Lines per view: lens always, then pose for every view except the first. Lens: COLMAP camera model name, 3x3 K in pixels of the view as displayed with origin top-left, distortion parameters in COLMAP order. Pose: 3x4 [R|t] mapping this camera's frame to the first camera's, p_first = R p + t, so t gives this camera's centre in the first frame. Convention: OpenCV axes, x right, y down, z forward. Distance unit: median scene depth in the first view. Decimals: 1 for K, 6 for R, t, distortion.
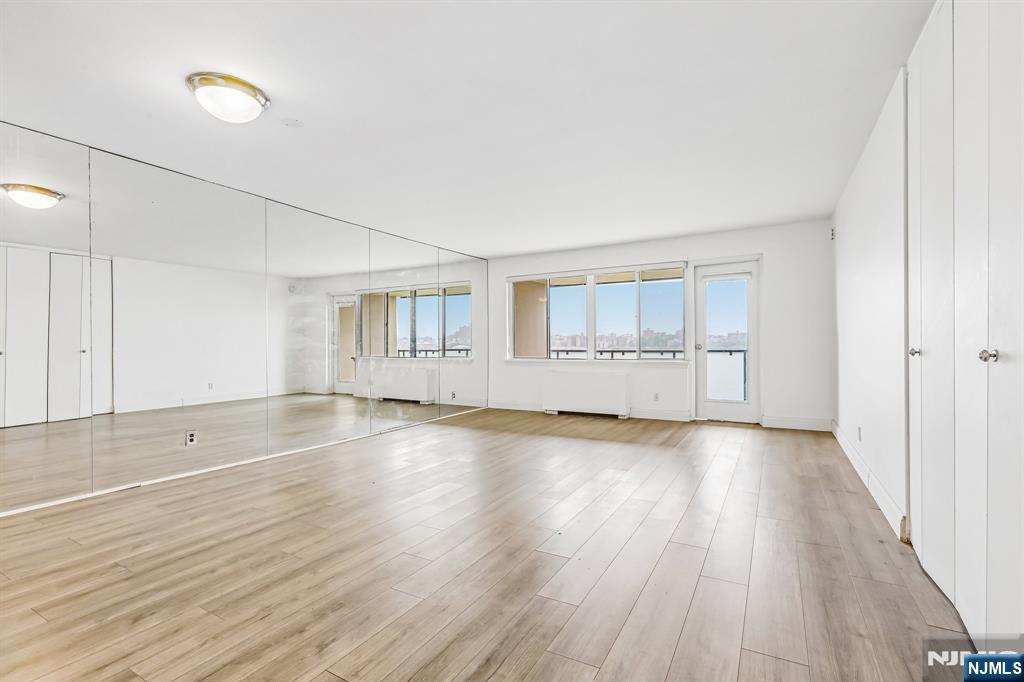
lens RADIAL K [[453.8, 0, 510.5], [0, 453.8, 345.6], [0, 0, 1]] dist [-0.000624, 0.000025]
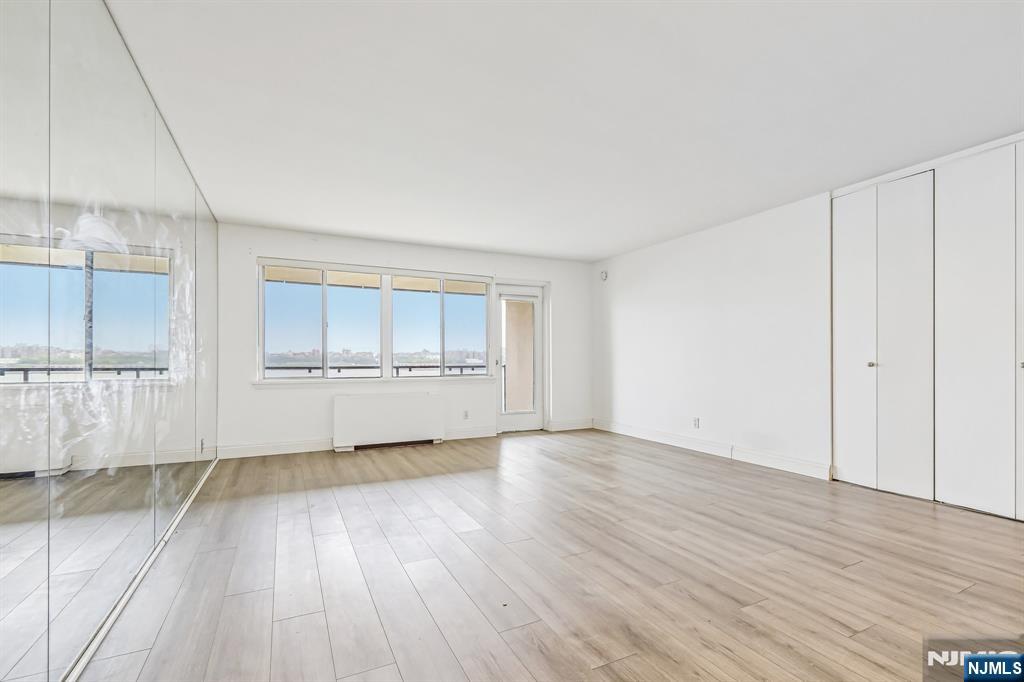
lens RADIAL K [[460.9, 0, 511.3], [0, 460.9, 358.2], [0, 0, 1]] dist [-0.001582, -0.000138]
pose [[0.549292, 0.009706, 0.835574, -0.435511], [-0.001244, 0.999941, -0.010798, 0.004994], [-0.835630, 0.004891, 0.549271, 0.388554]]
